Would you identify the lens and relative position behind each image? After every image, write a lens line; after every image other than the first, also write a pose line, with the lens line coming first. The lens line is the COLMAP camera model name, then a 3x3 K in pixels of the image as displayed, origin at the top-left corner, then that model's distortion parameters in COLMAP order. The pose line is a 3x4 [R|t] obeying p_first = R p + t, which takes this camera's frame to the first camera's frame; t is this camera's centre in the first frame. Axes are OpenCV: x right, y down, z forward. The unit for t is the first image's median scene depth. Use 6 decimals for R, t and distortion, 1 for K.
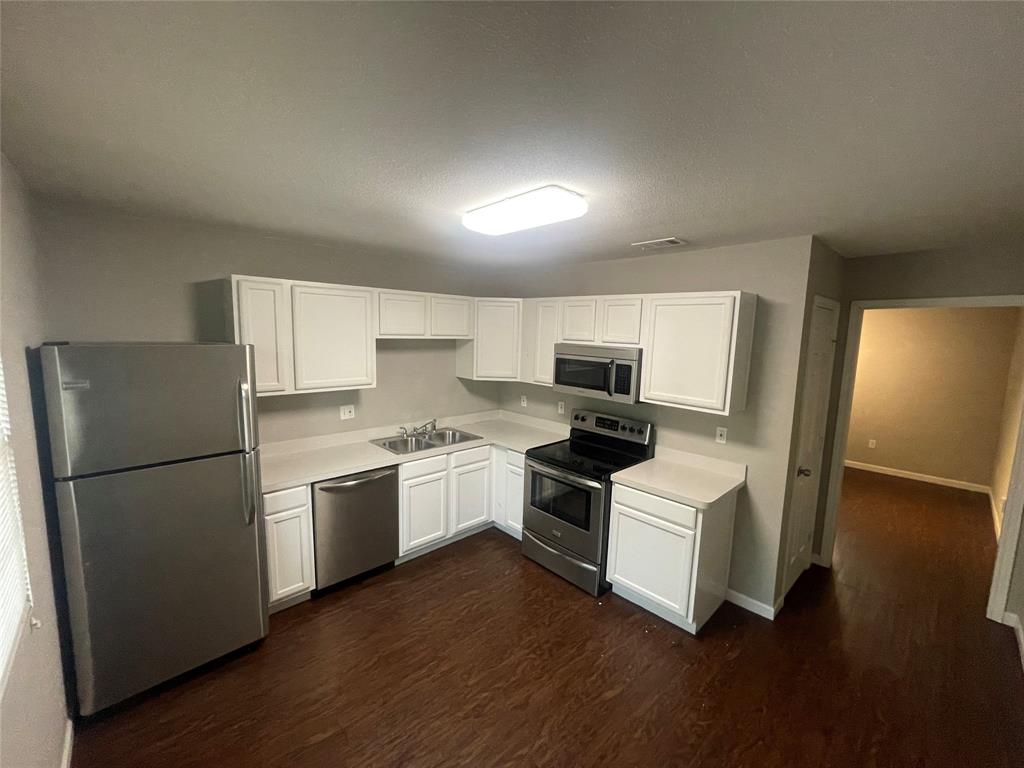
lens RADIAL K [[417.5, 0, 512.7], [0, 417.5, 383.4], [0, 0, 1]] dist [0.000513, -0.000162]
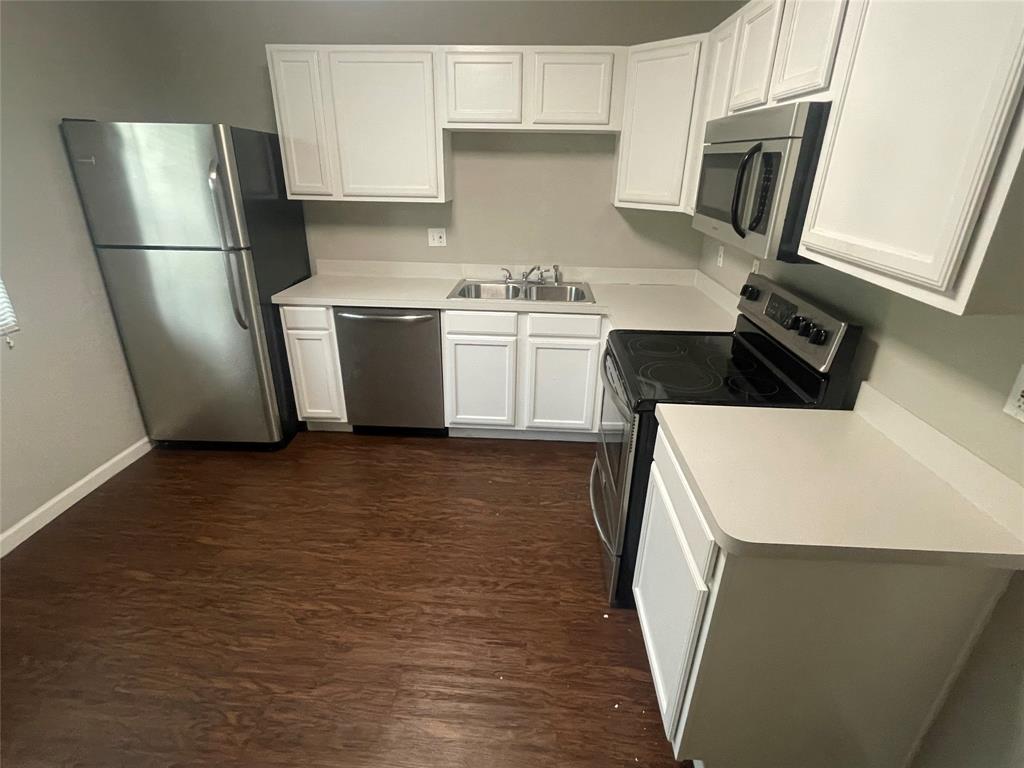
lens RADIAL K [[506.8, 0, 511.4], [0, 506.8, 383.4], [0, 0, 1]] dist [-0.002941, -0.000457]
pose [[0.688473, 0.273246, -0.671820, 0.442971], [-0.088795, 0.951101, 0.295840, 0.038593], [0.719806, -0.144023, 0.679070, 0.445331]]
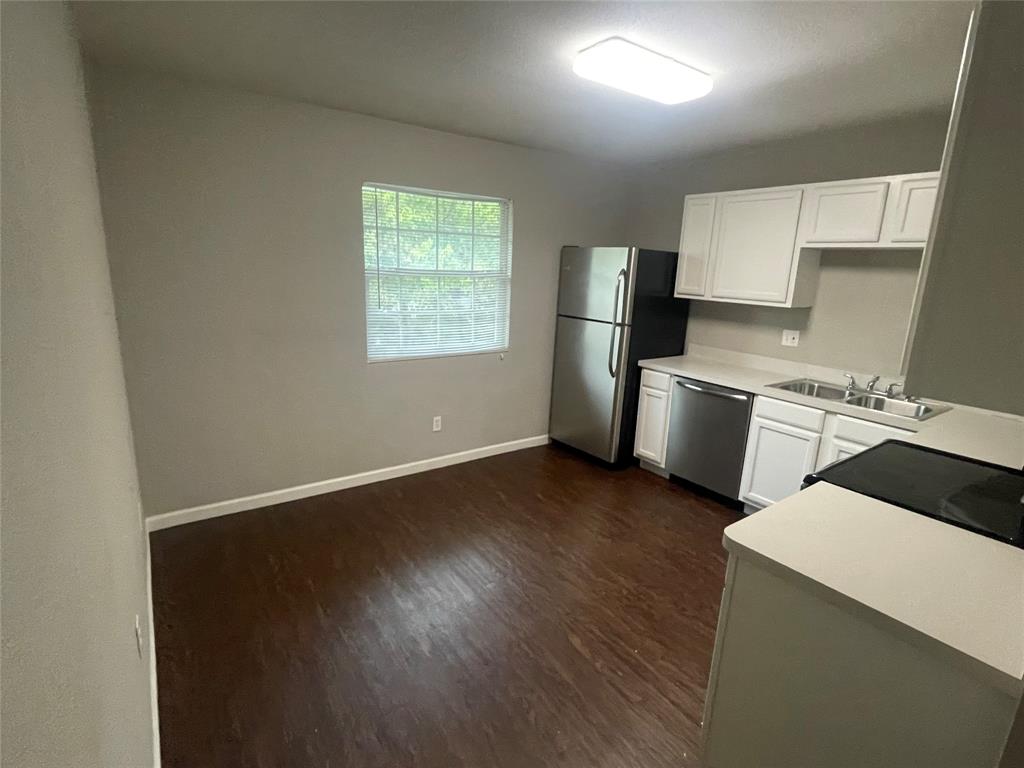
lens RADIAL K [[506.8, 0, 514.9], [0, 506.8, 384.7], [0, 0, 1]] dist [-0.002941, -0.000457]
pose [[-0.129055, 0.201800, -0.970887, 0.773812], [-0.164000, 0.961249, 0.221596, 0.024342], [0.977982, 0.187824, -0.090959, 0.592548]]
